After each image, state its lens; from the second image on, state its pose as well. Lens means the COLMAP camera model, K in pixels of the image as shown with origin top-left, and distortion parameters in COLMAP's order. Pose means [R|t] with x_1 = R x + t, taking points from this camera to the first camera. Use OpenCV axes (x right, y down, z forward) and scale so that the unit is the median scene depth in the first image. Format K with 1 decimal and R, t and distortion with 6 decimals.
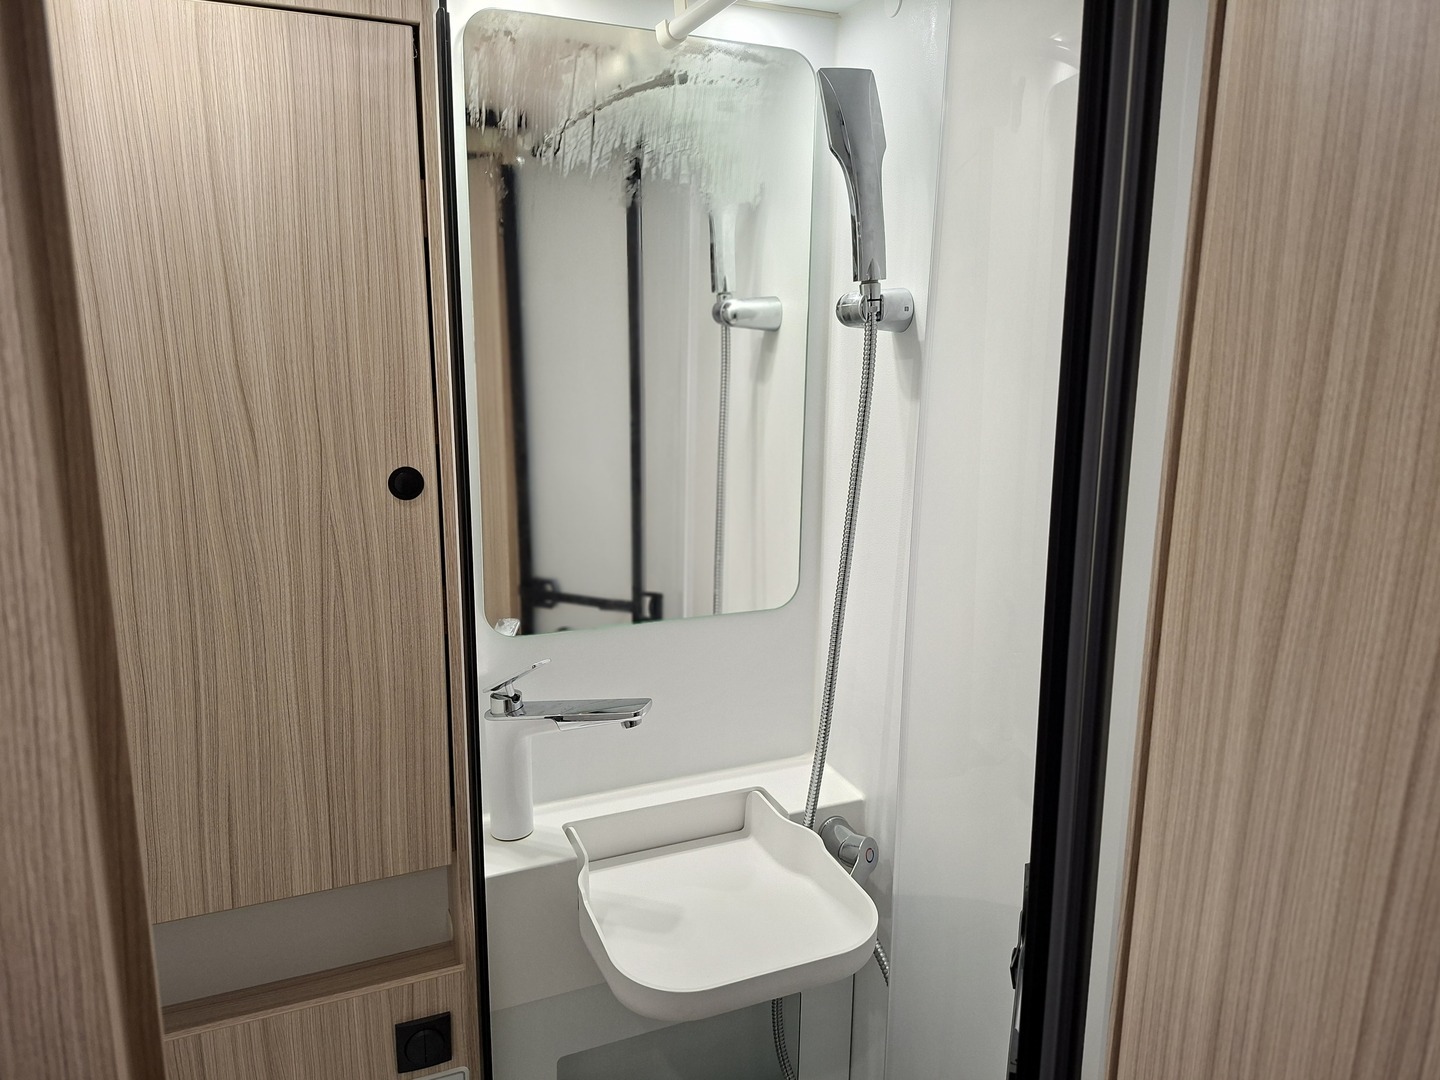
lens RADIAL K [[1014.2, 0, 723.0], [0, 1014.2, 538.2], [0, 0, 1]] dist [0.049628, -0.027248]
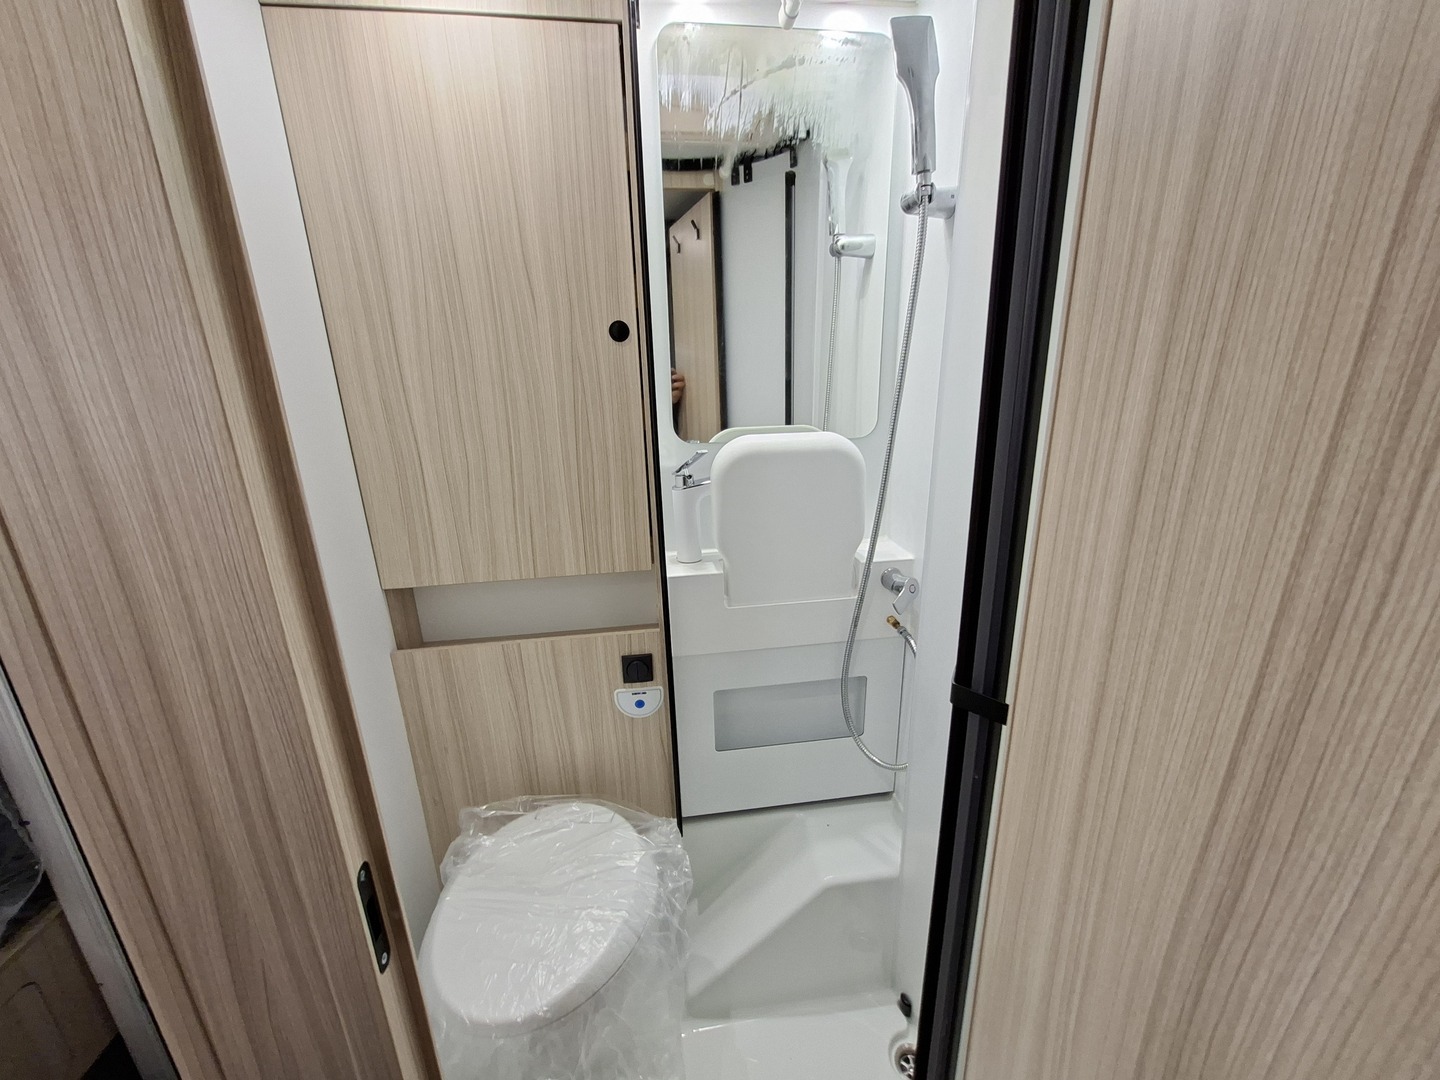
lens RADIAL K [[568.1, 0, 717.3], [0, 568.1, 543.9], [0, 0, 1]] dist [-0.002942, -0.000272]
pose [[0.960232, 0.040806, -0.276206, 0.111491], [-0.018610, 0.996416, 0.082510, 0.210864], [0.278583, -0.074089, 0.957550, 0.128974]]
